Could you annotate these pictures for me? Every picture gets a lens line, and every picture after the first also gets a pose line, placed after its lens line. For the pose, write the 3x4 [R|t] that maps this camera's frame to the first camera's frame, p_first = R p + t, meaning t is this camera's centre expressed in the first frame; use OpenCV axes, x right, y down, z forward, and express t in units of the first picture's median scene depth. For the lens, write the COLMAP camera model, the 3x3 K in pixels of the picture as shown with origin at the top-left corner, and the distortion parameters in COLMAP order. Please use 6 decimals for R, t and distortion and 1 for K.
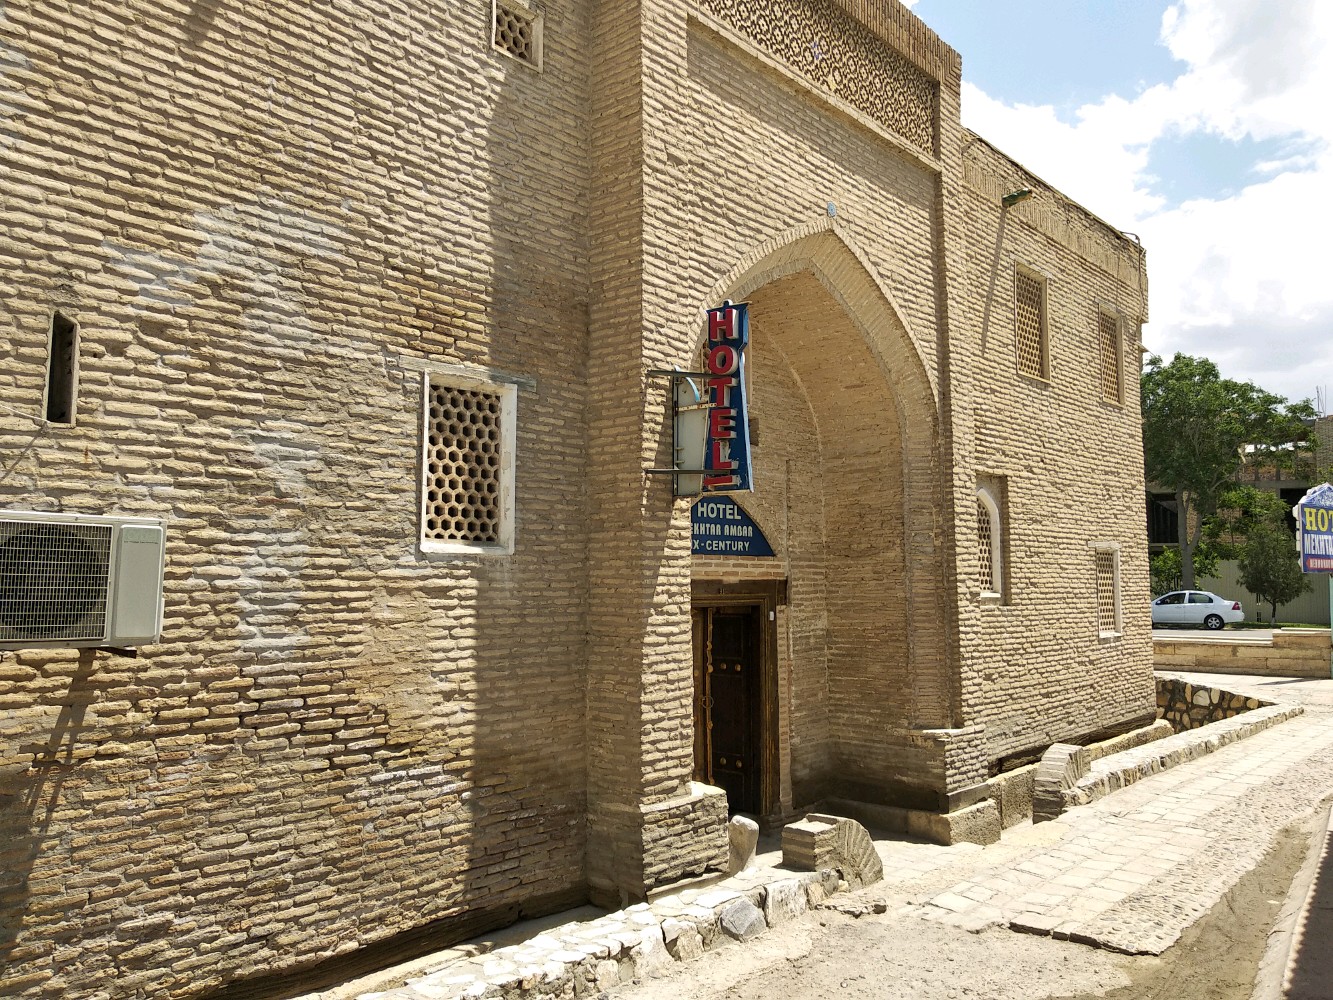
lens RADIAL K [[1003.0, 0, 665.7], [0, 1003.0, 499.0], [0, 0, 1]] dist [0.029686, -0.008912]
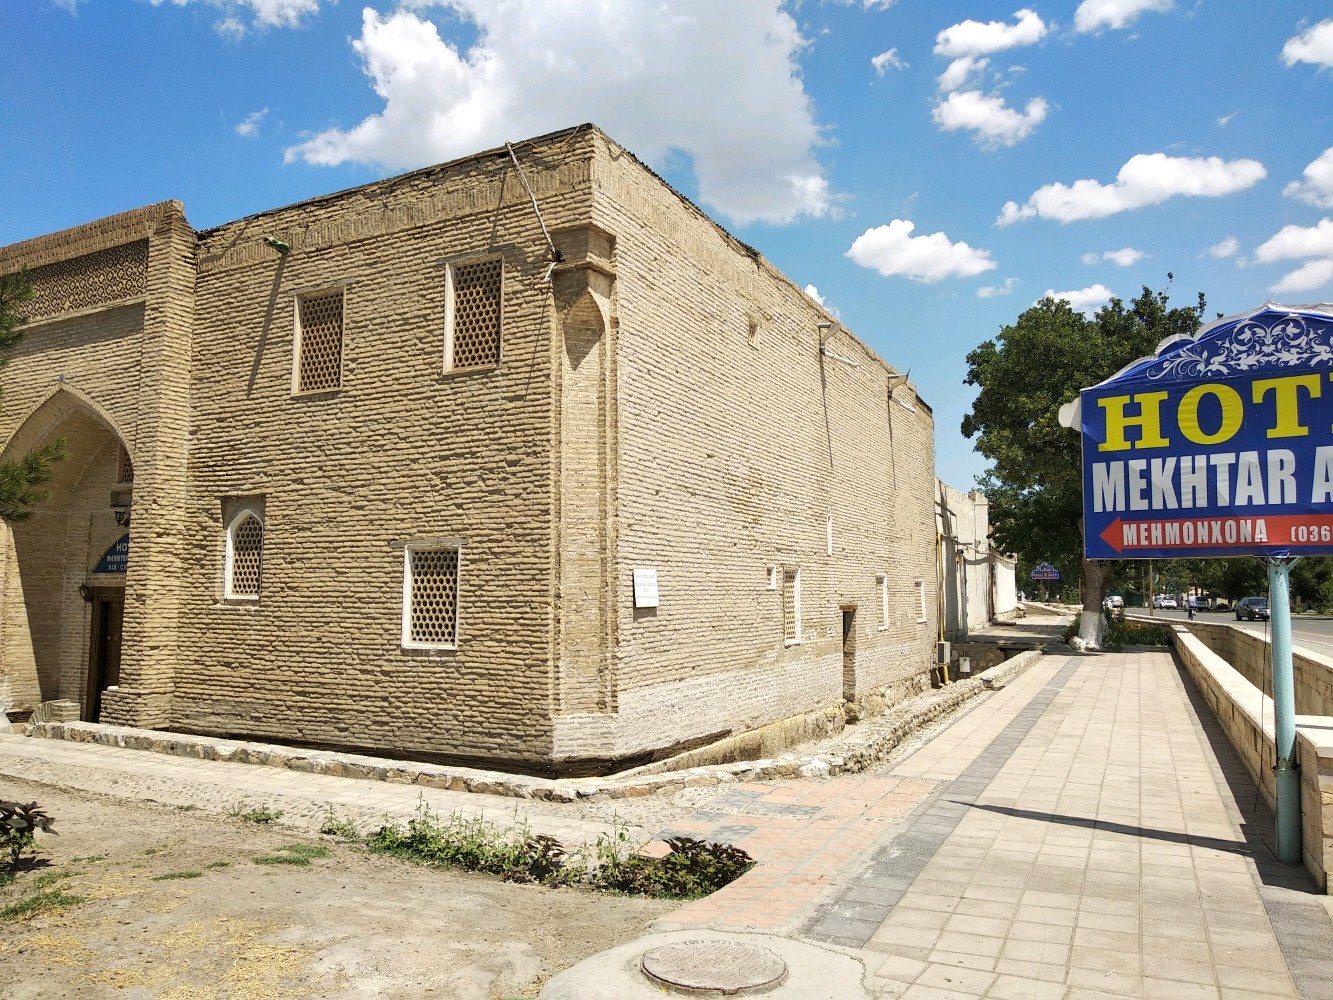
lens RADIAL K [[1003.0, 0, 663.5], [0, 1003.0, 496.6], [0, 0, 1]] dist [0.029686, -0.008912]
pose [[0.228916, -0.093258, -0.968969, 1.864296], [0.075900, 0.994080, -0.077743, 0.124651], [0.970483, -0.055748, 0.234639, 1.403019]]
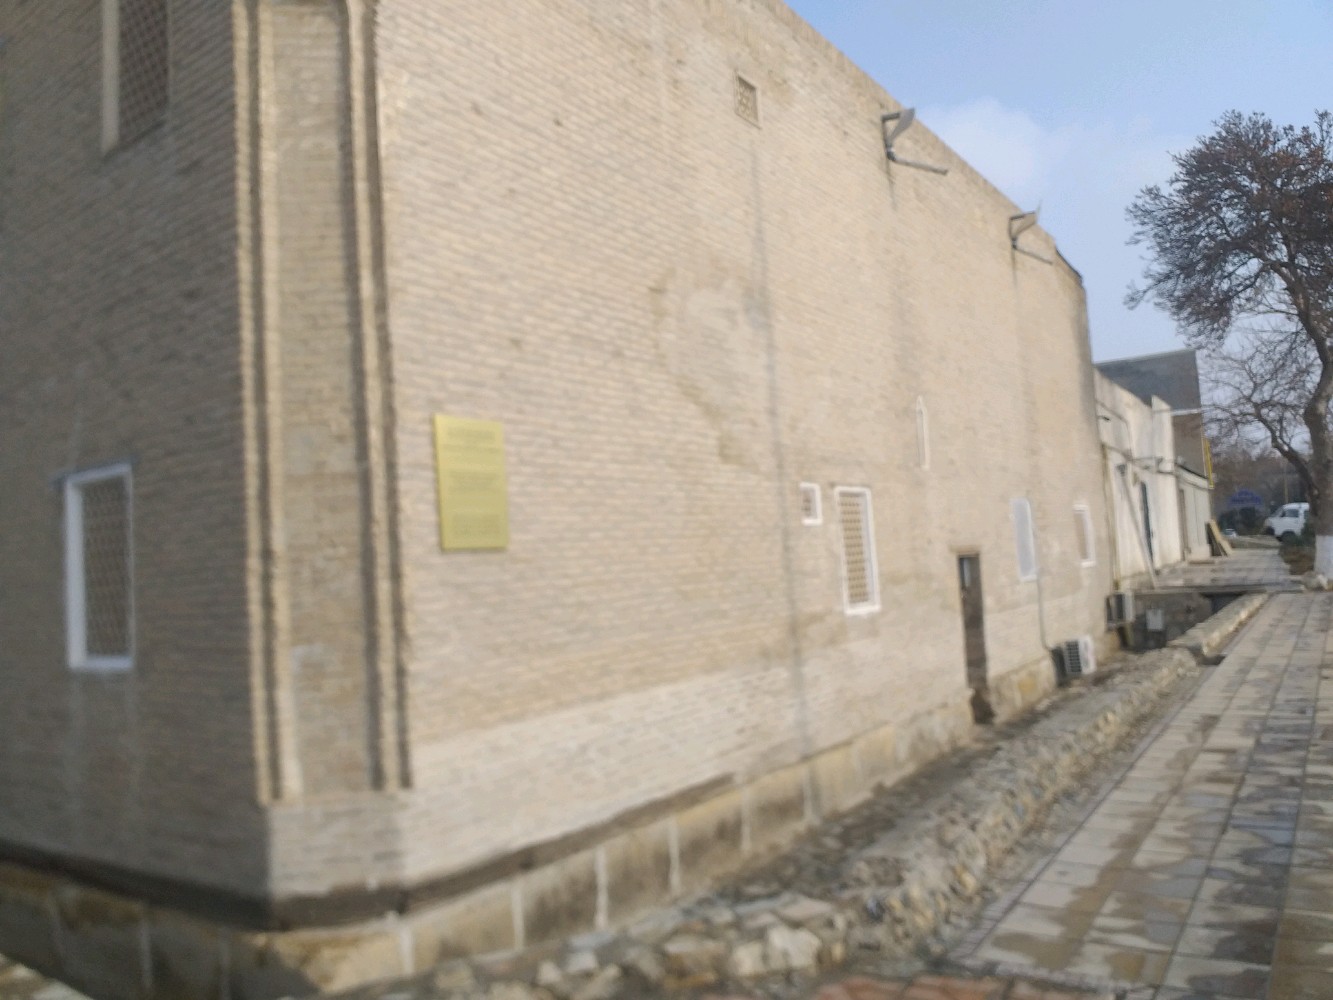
lens RADIAL K [[1068.1, 0, 653.2], [0, 1068.1, 479.5], [0, 0, 1]] dist [0.042080, -0.082938]
pose [[0.089176, -0.088129, -0.992109, 1.353768], [0.144072, 0.986744, -0.074702, 0.171448], [0.985541, -0.136273, 0.100690, 1.686435]]
